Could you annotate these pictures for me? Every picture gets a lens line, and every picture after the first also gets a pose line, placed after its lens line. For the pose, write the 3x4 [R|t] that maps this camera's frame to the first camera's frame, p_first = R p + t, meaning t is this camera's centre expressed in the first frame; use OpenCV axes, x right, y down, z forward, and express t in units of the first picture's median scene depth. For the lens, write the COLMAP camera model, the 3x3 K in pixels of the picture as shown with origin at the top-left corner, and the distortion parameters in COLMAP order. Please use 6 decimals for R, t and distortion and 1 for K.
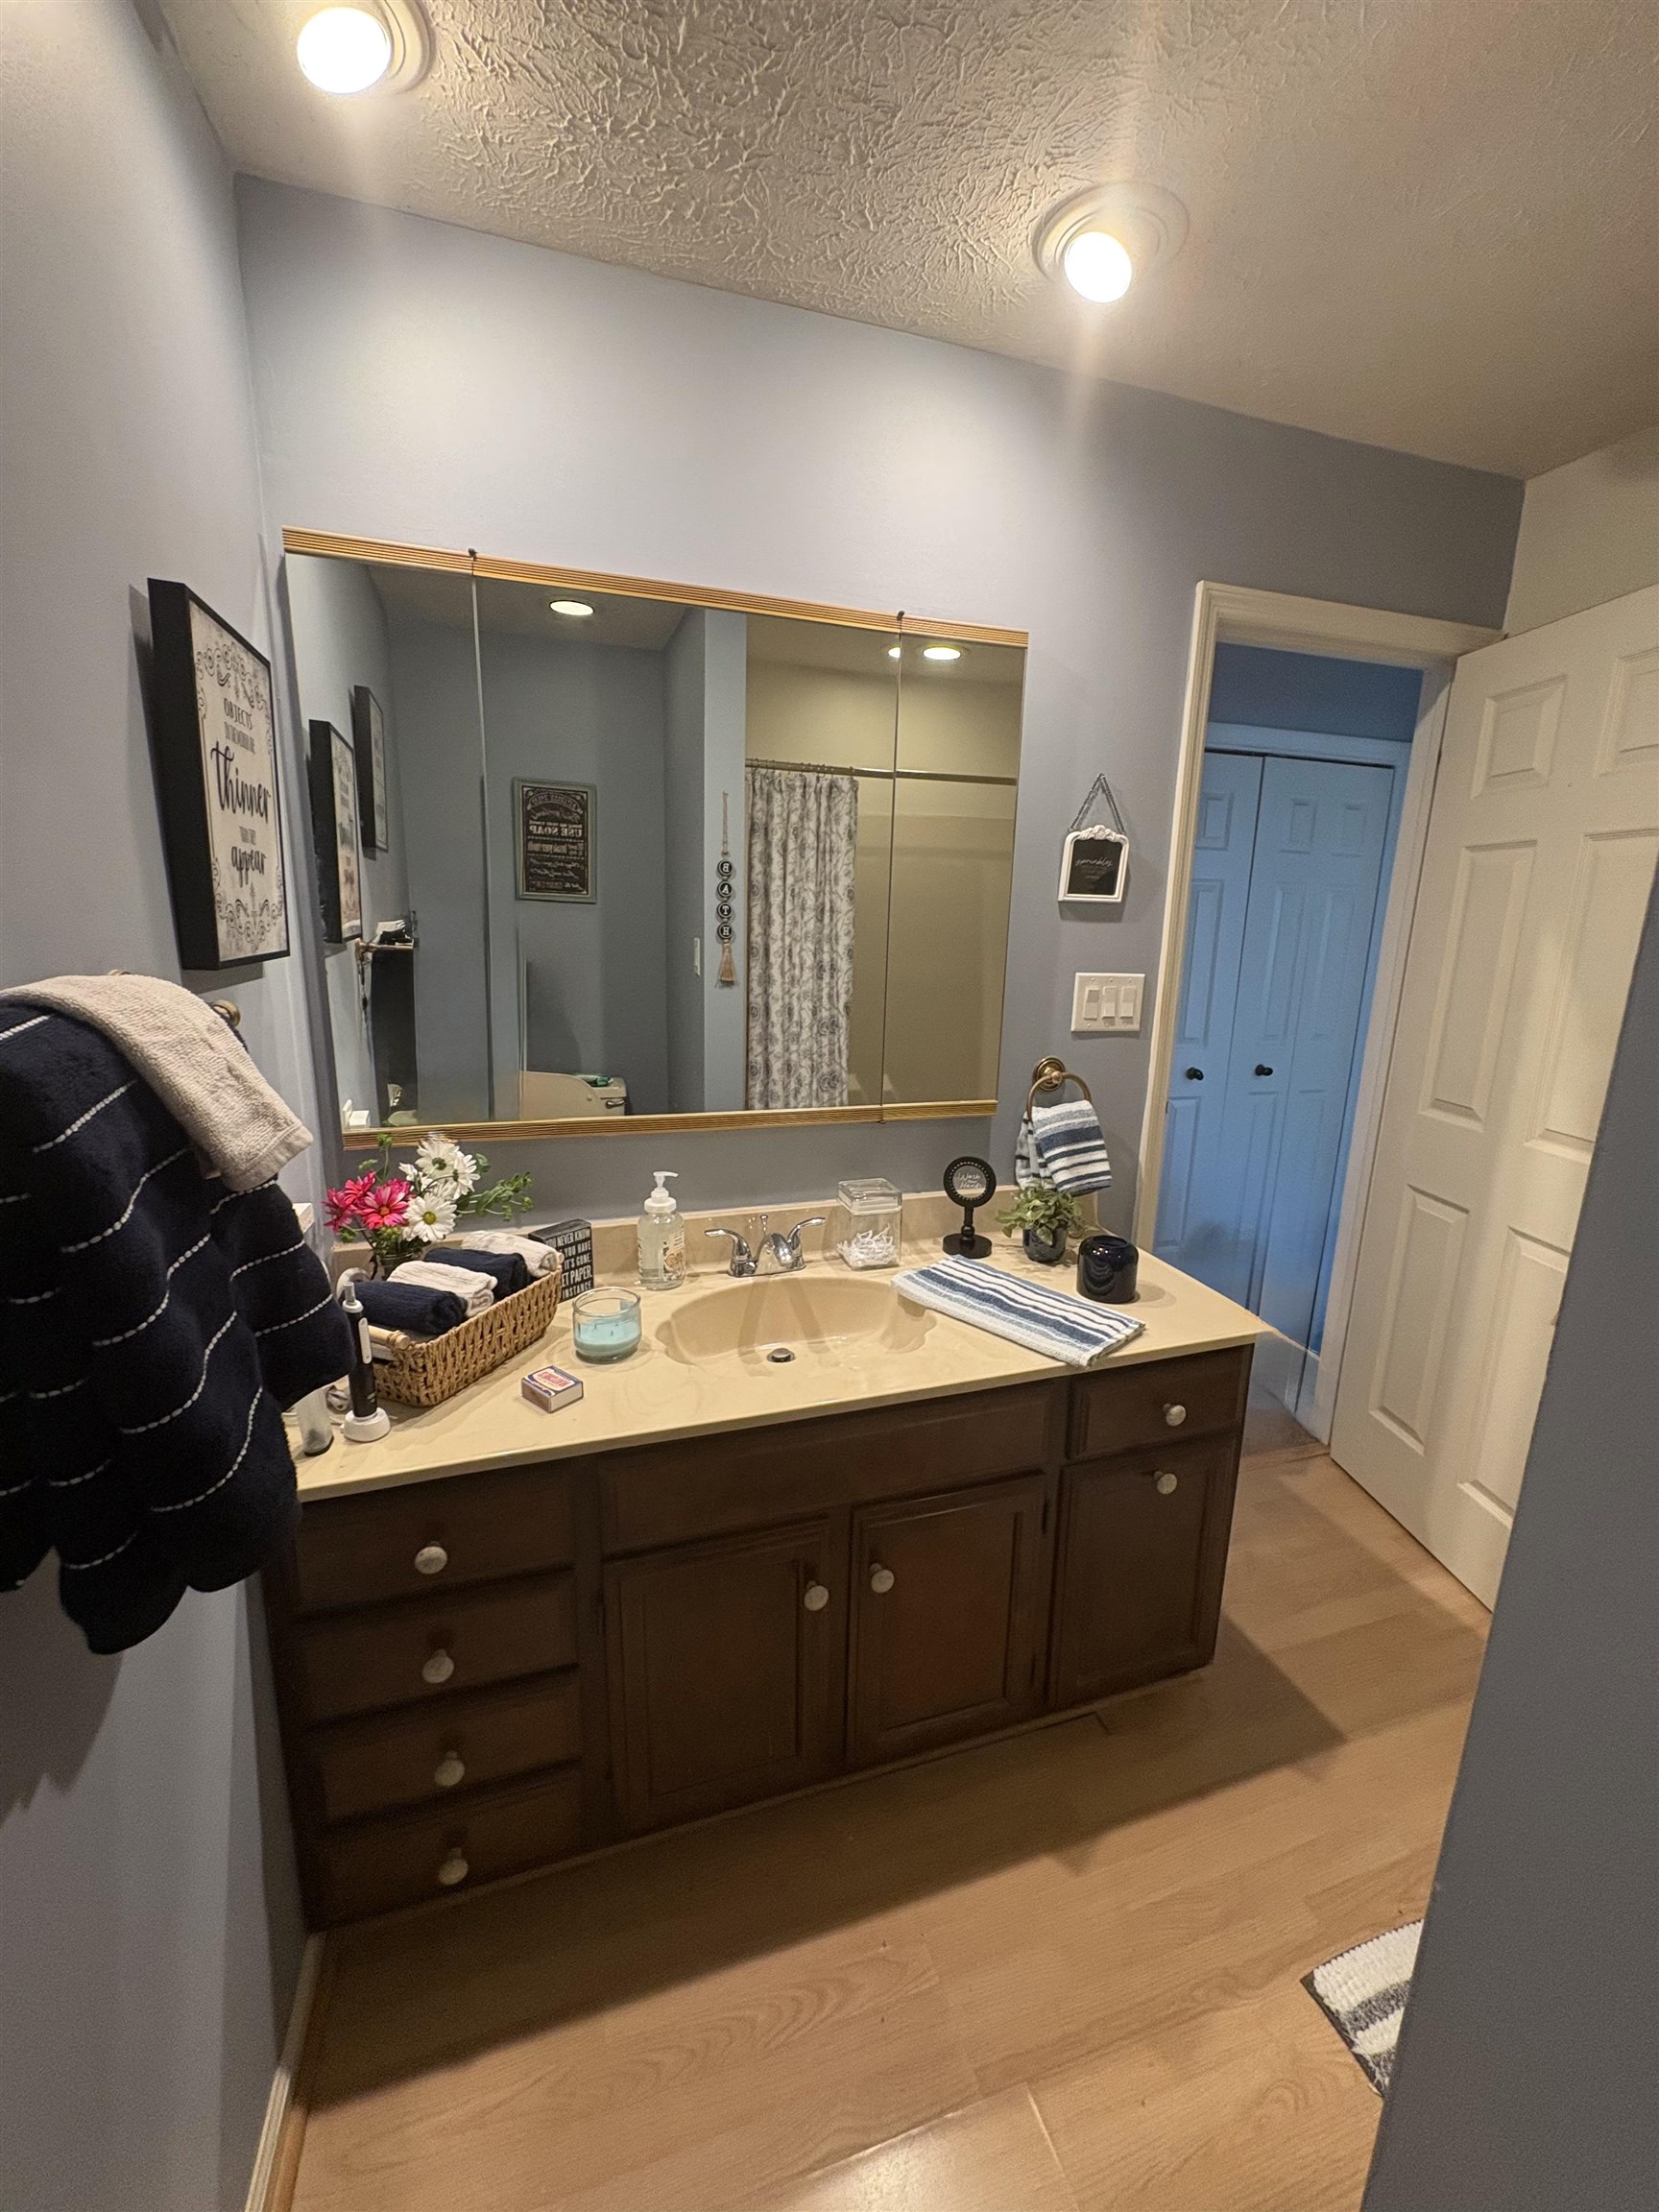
lens RADIAL K [[883.2, 0, 829.5], [0, 883.2, 1106.0], [0, 0, 1]] dist [0.000711, 0.000384]
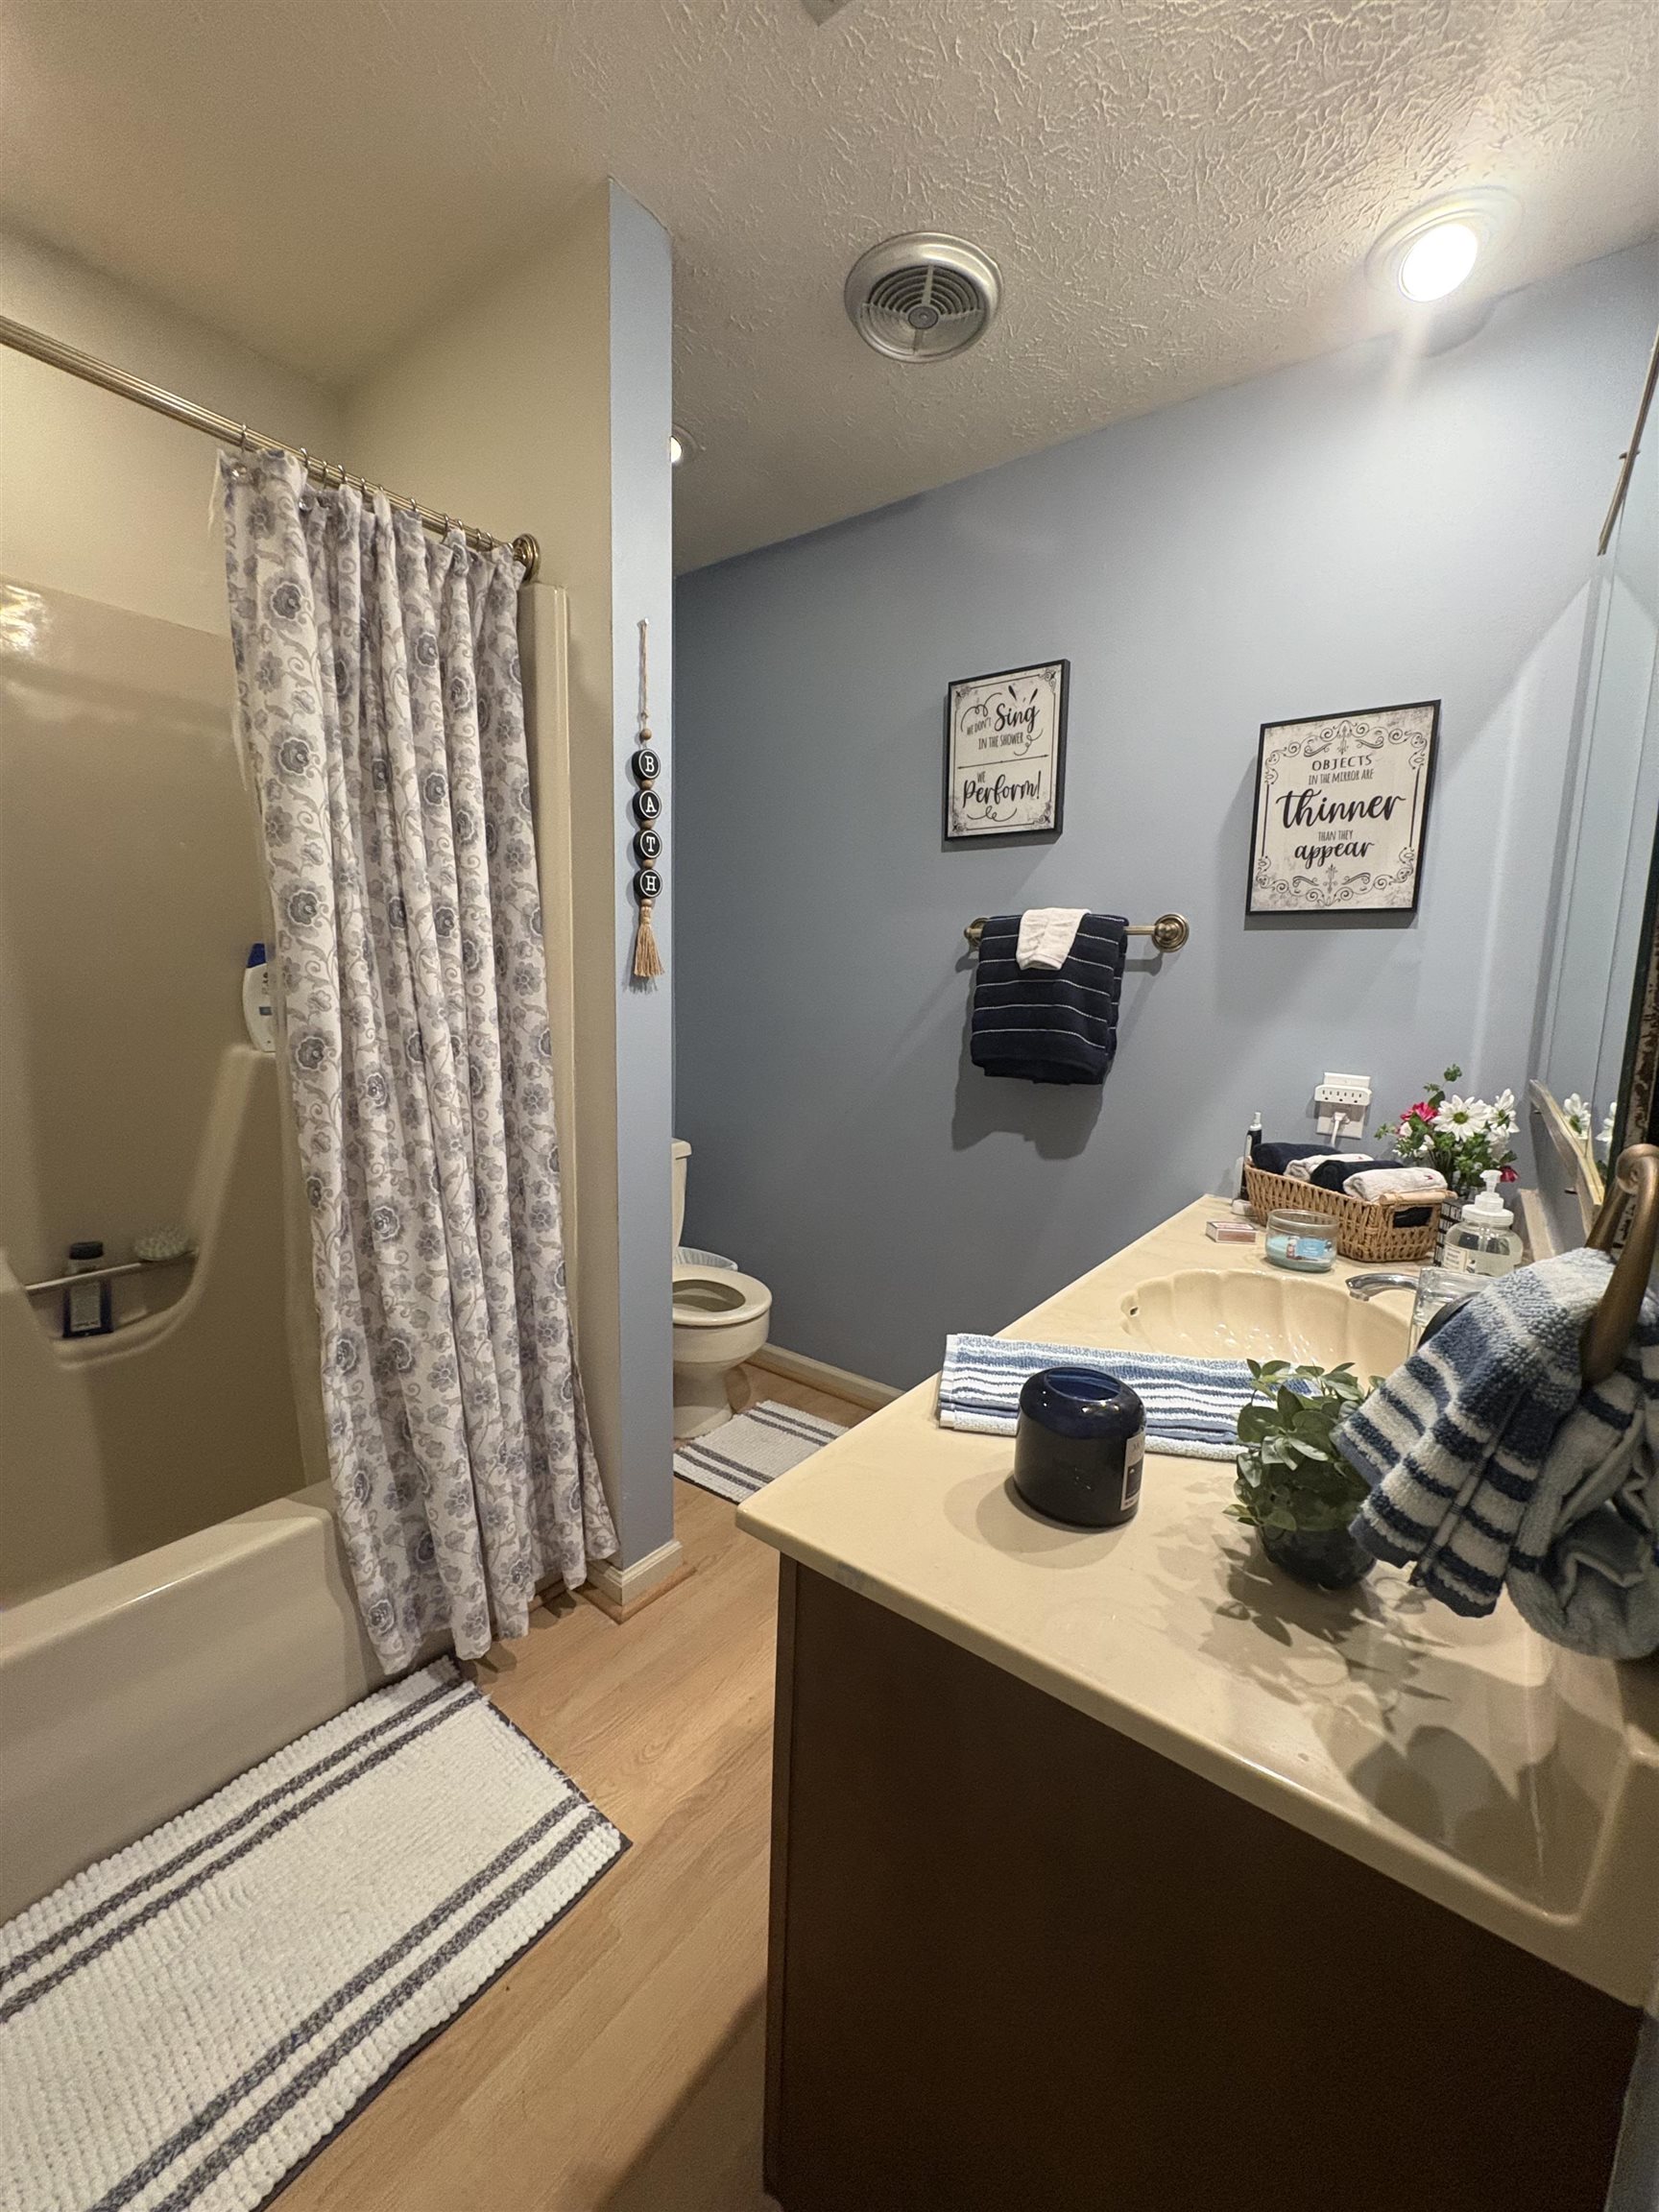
lens RADIAL K [[883.2, 0, 829.5], [0, 883.2, 1106.0], [0, 0, 1]] dist [0.000711, 0.000384]
pose [[-0.817930, 0.031039, -0.574480, 0.807354], [-0.168052, 0.942104, 0.290170, -0.114724], [0.550227, 0.333881, -0.765359, 1.445640]]
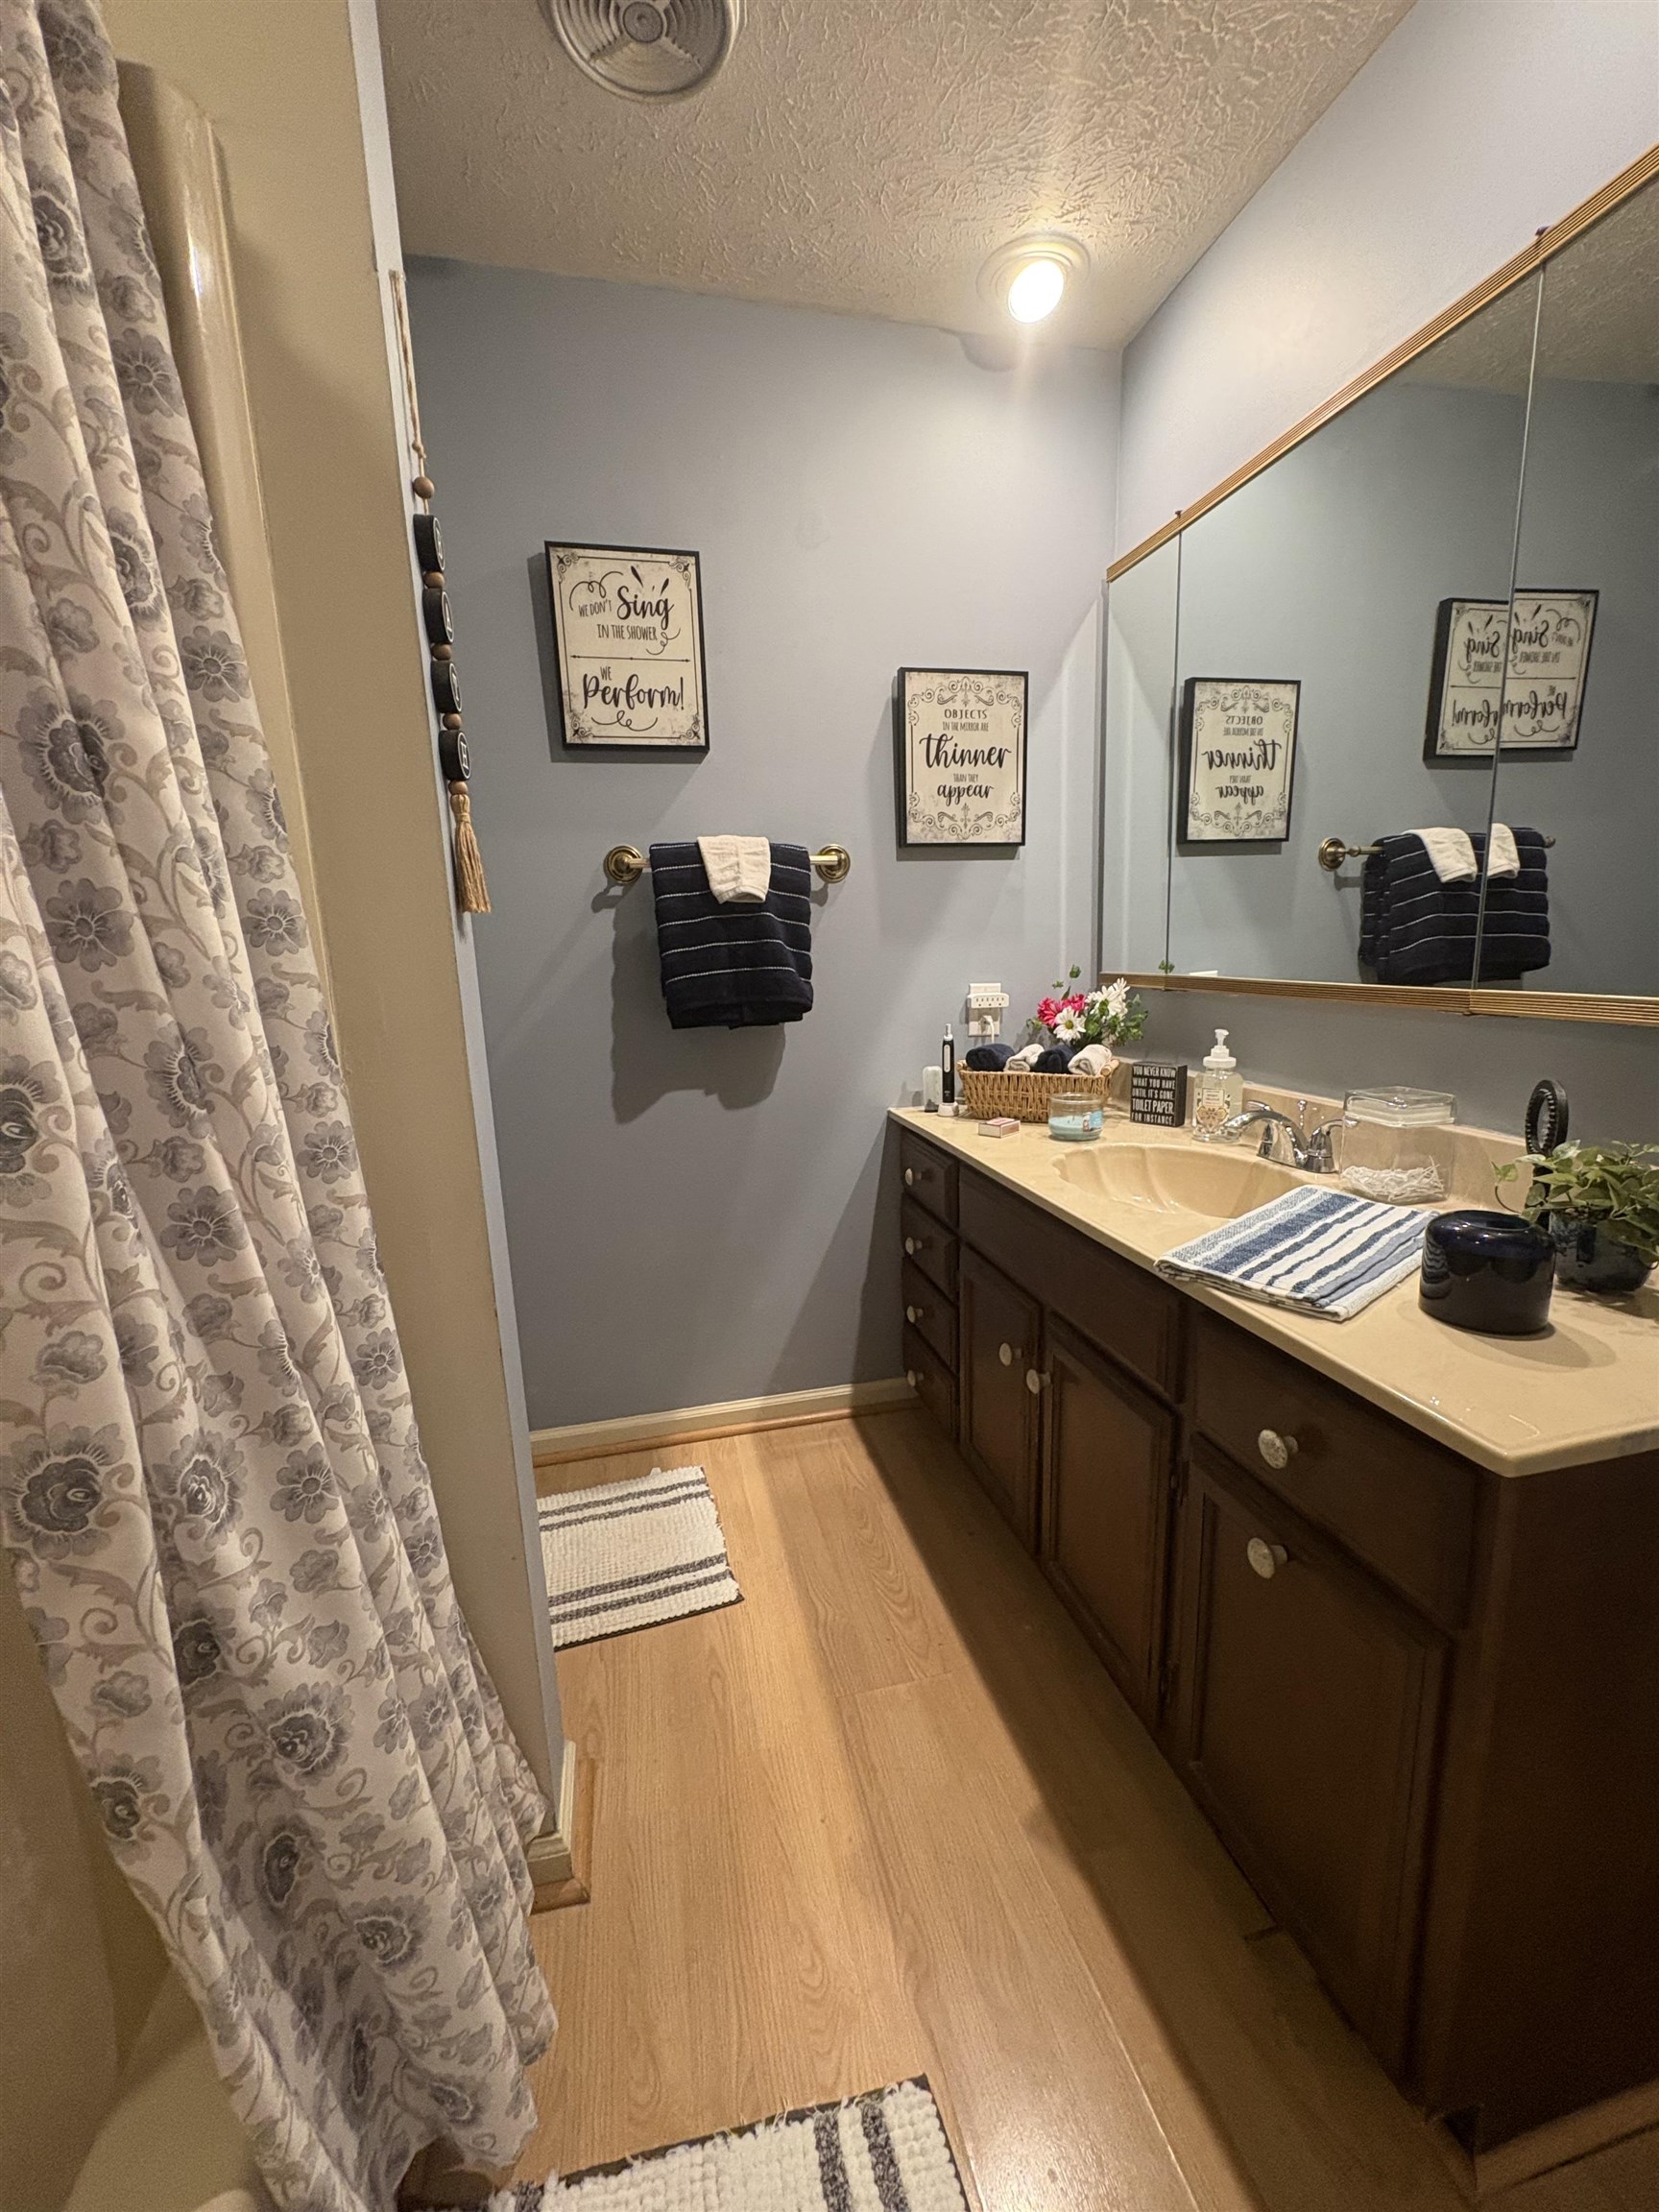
lens RADIAL K [[883.2, 0, 829.5], [0, 883.2, 1106.0], [0, 0, 1]] dist [0.000711, 0.000384]
pose [[-0.083357, 0.160379, -0.983530, 1.021868], [-0.179573, 0.968390, 0.173129, 0.076165], [0.980207, 0.191047, -0.051922, 0.720791]]
